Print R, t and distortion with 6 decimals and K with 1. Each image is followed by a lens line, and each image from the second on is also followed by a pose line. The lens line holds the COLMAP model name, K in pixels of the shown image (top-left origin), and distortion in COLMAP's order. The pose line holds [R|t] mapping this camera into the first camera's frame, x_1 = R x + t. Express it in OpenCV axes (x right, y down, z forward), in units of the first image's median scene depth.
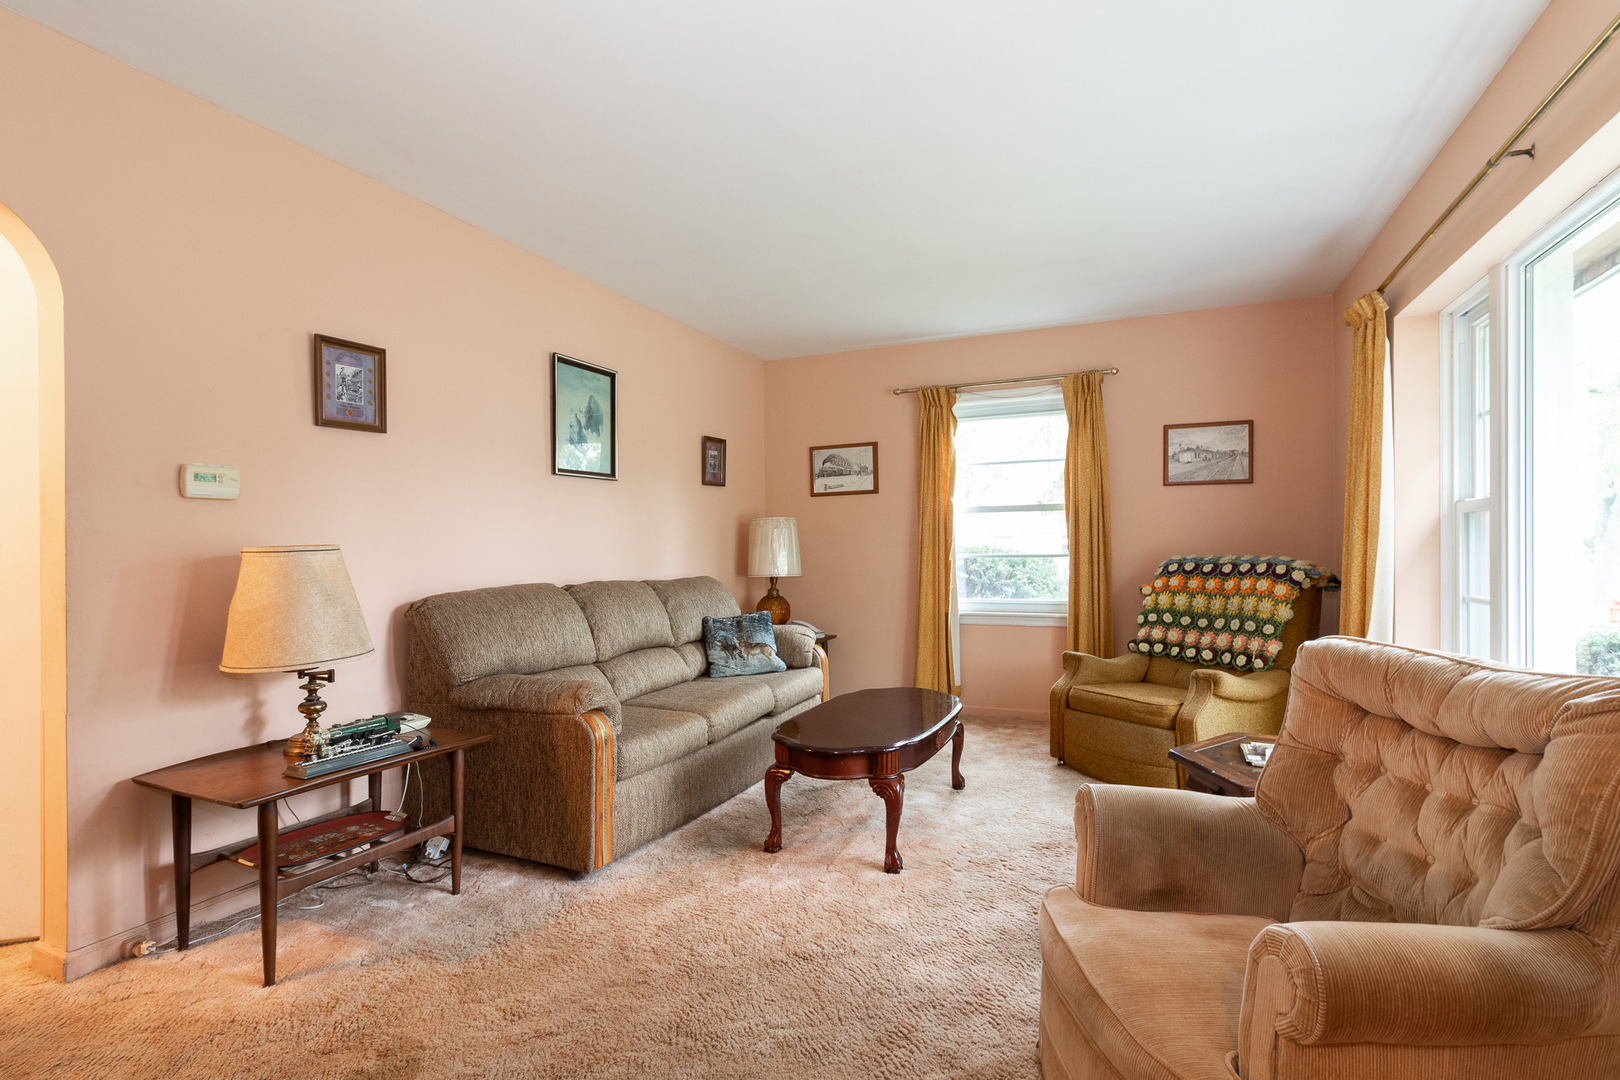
lens RADIAL K [[763.0, 0, 810.0], [0, 763.0, 540.0], [0, 0, 1]] dist [-0.000955, -0.000170]
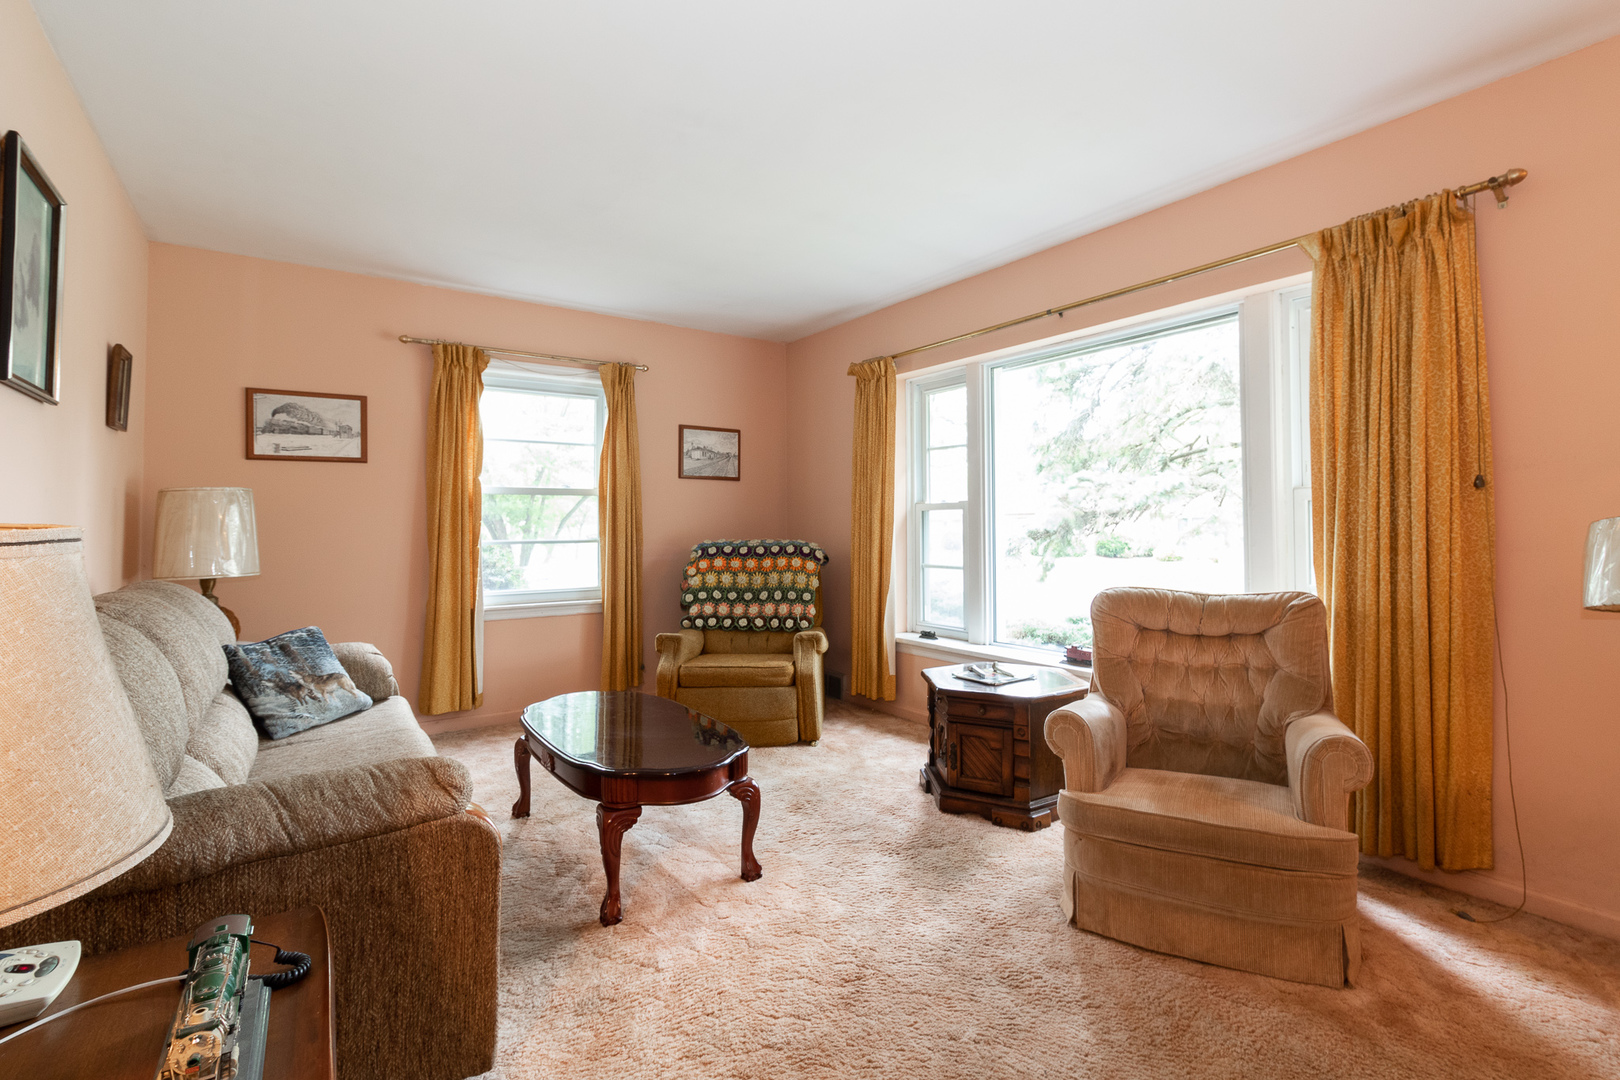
lens RADIAL K [[752.6, 0, 809.2], [0, 752.6, 498.4], [0, 0, 1]] dist [0.000285, 0.000091]
pose [[0.521338, 0.040261, 0.852400, -0.425196], [-0.007710, 0.999068, -0.042473, 0.004710], [-0.853315, 0.015571, 0.521163, 0.289845]]
